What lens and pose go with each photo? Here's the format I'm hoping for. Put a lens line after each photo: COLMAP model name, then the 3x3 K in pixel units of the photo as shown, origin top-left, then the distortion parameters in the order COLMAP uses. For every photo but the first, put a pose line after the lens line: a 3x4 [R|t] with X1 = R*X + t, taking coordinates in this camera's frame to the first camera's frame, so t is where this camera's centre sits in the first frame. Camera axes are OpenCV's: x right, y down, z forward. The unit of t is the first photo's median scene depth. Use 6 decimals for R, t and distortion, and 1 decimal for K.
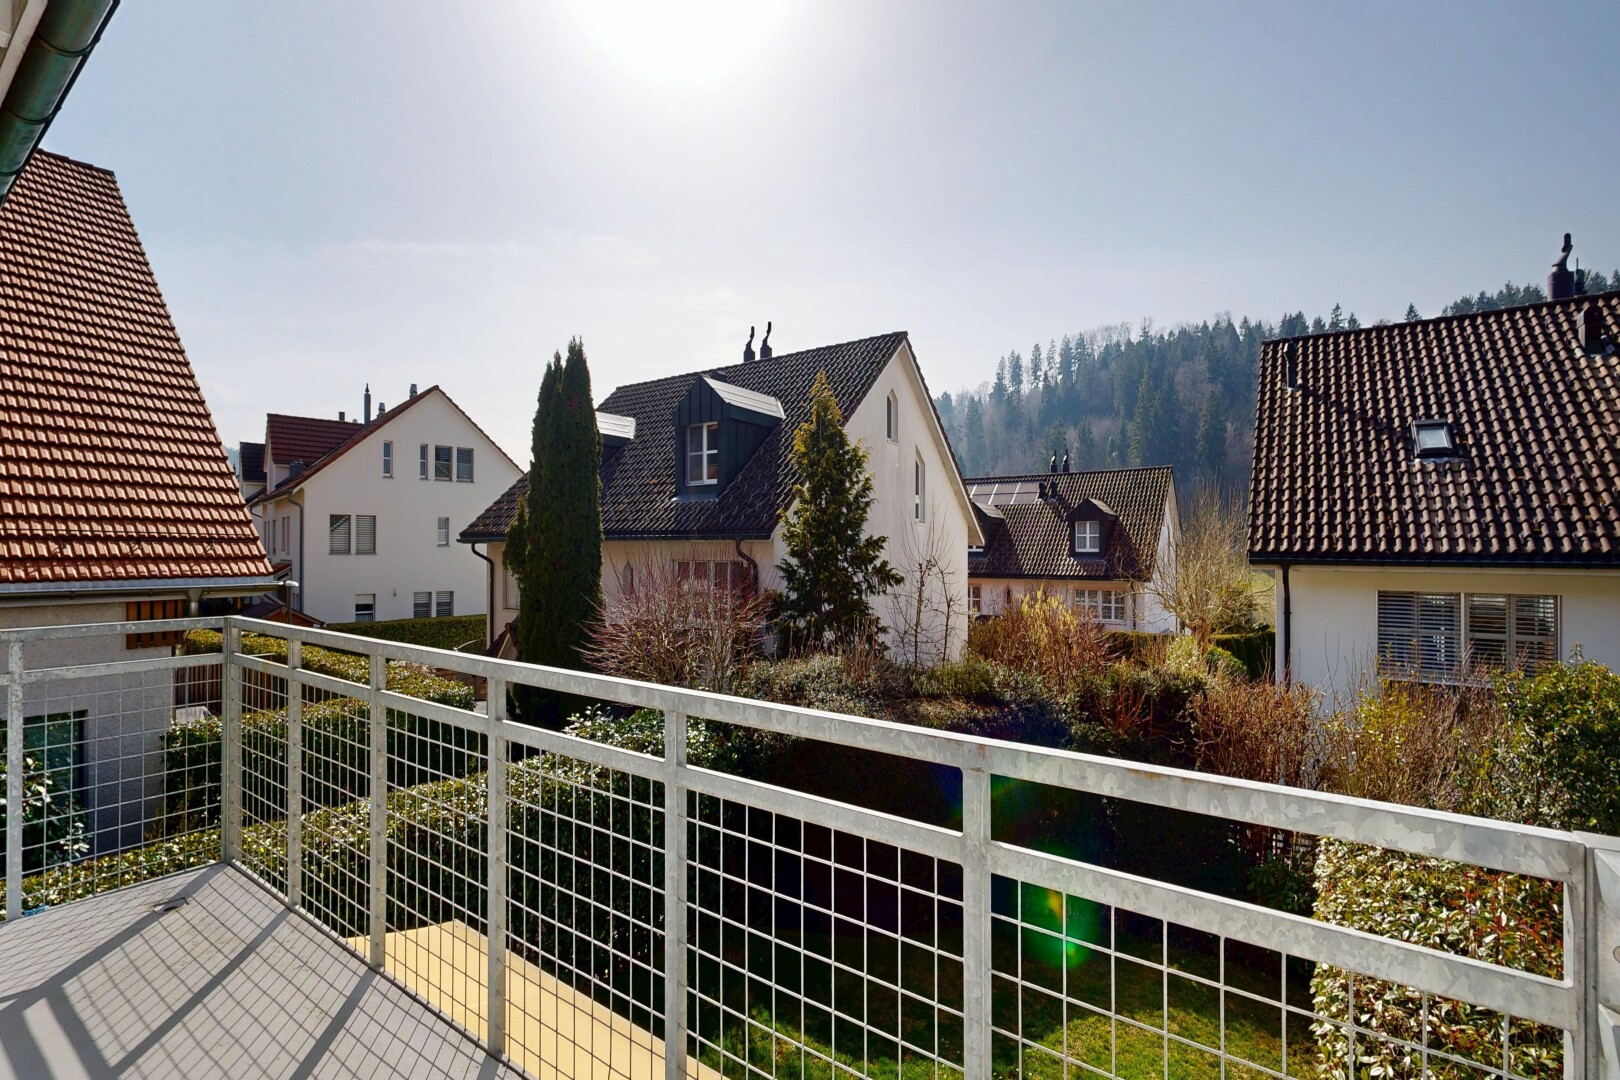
lens RADIAL K [[716.4, 0, 805.5], [0, 716.4, 541.5], [0, 0, 1]] dist [-0.009547, 0.004815]
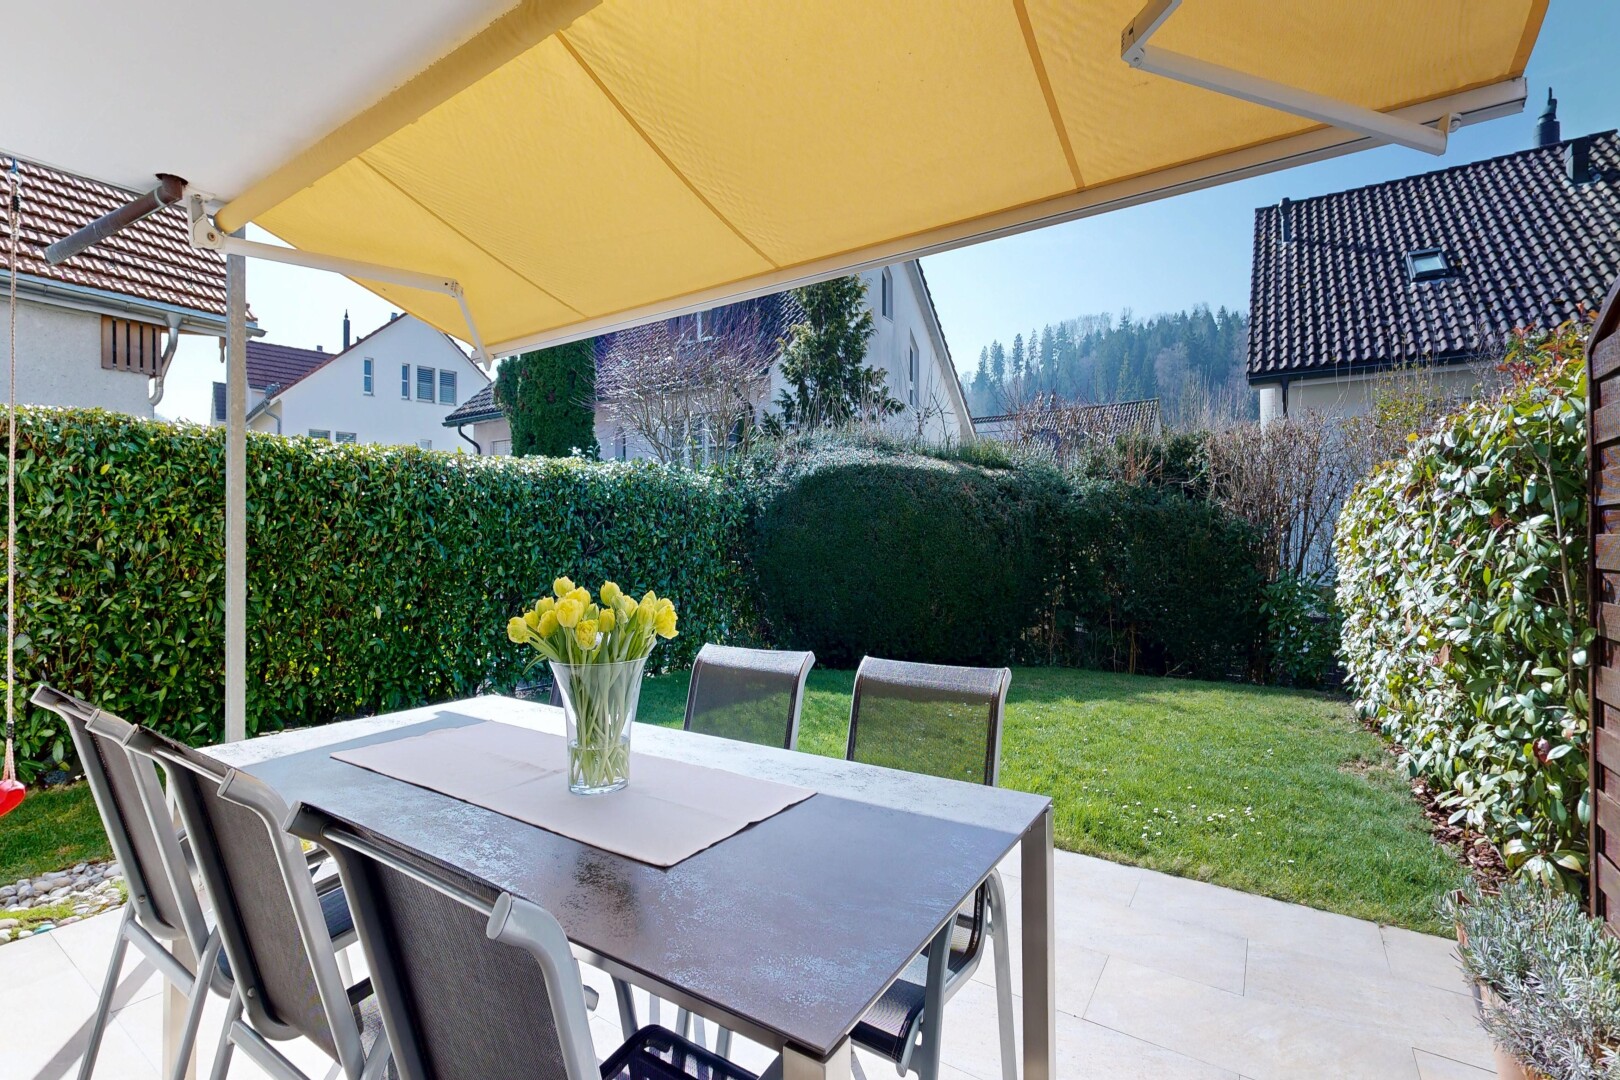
lens RADIAL K [[713.8, 0, 808.4], [0, 713.8, 539.7], [0, 0, 1]] dist [-0.001273, -0.001521]
pose [[0.999622, -0.000829, 0.027478, -0.020362], [0.000649, 0.999978, 0.006575, 0.208268], [-0.027483, -0.006555, 0.999601, 0.013600]]
